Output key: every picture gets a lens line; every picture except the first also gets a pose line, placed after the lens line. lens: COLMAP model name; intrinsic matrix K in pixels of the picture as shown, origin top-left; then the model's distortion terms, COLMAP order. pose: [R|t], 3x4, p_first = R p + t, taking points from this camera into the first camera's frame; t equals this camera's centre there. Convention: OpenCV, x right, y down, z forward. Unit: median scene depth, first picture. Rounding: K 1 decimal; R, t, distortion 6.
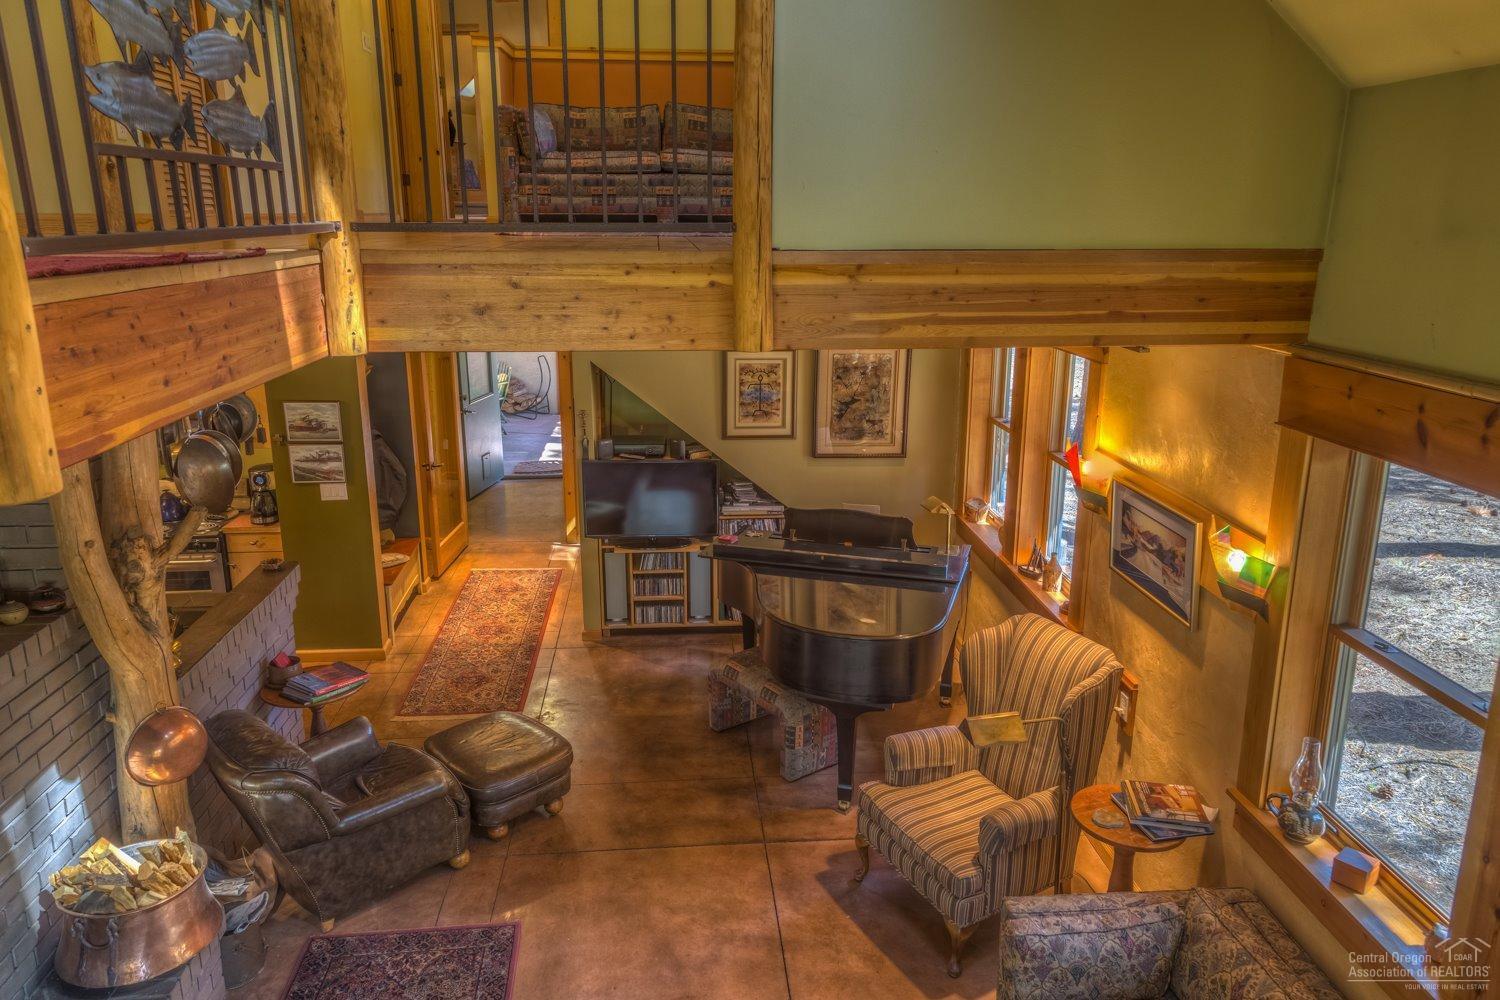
lens RADIAL K [[1022.2, 0, 747.1], [0, 1022.2, 499.7], [0, 0, 1]] dist [0.015958, 0.004756]
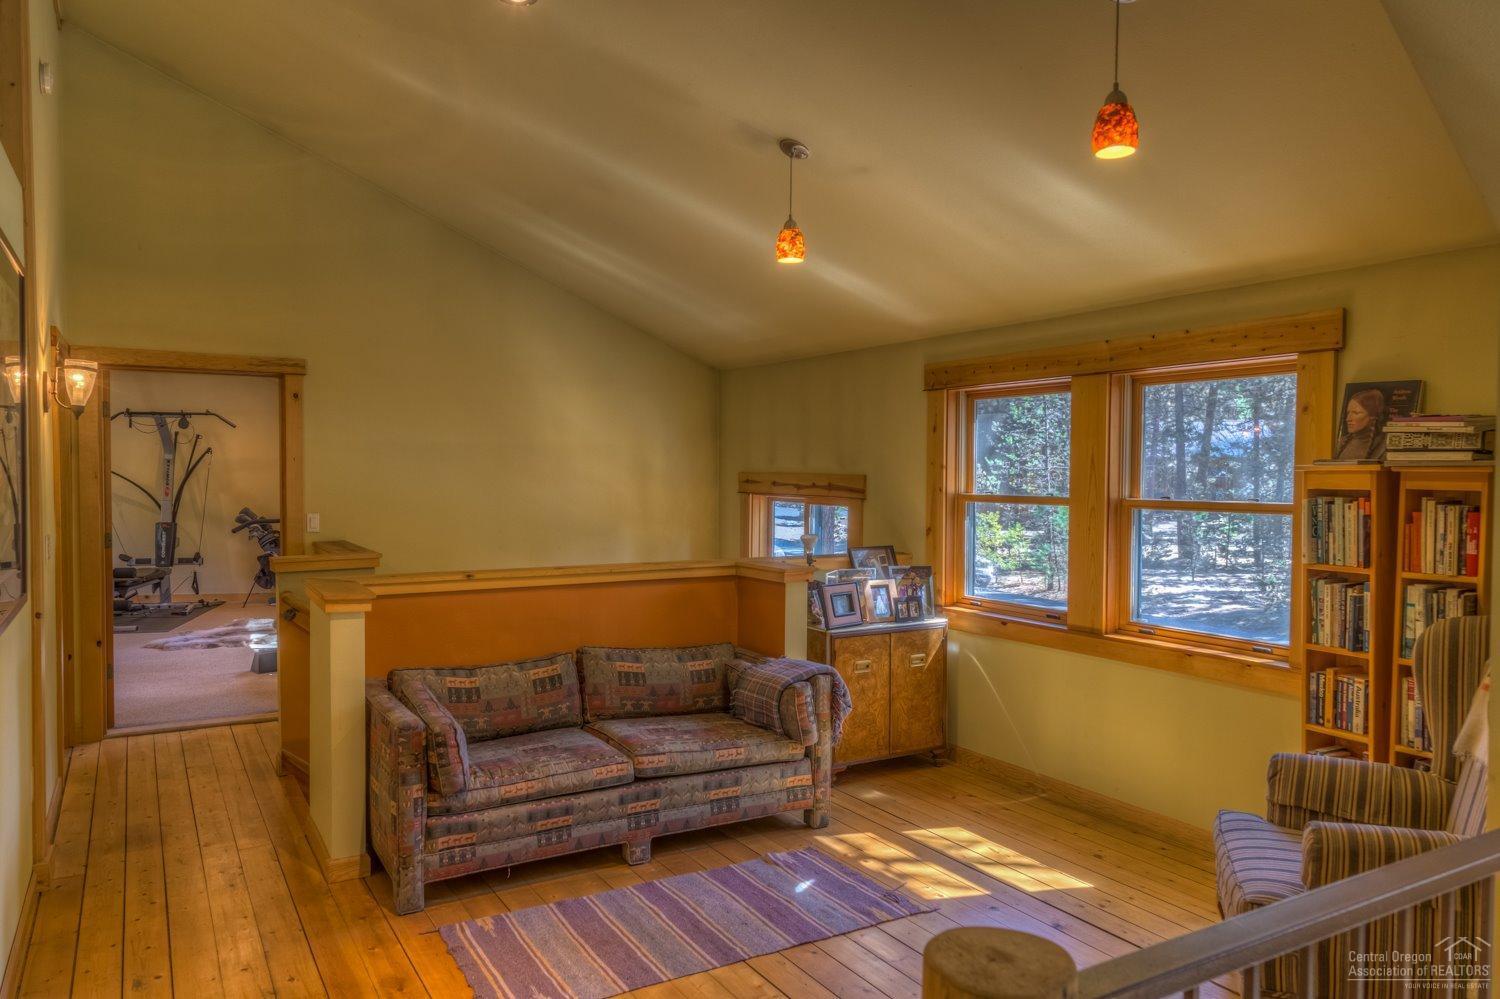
lens RADIAL K [[1022.2, 0, 750.6], [0, 1022.2, 498.3], [0, 0, 1]] dist [0.015958, 0.004756]
pose [[0.896131, -0.011988, 0.443628, -0.320030], [0.118634, 0.969727, -0.213437, -0.350304], [-0.427639, 0.243897, 0.870425, 0.315896]]
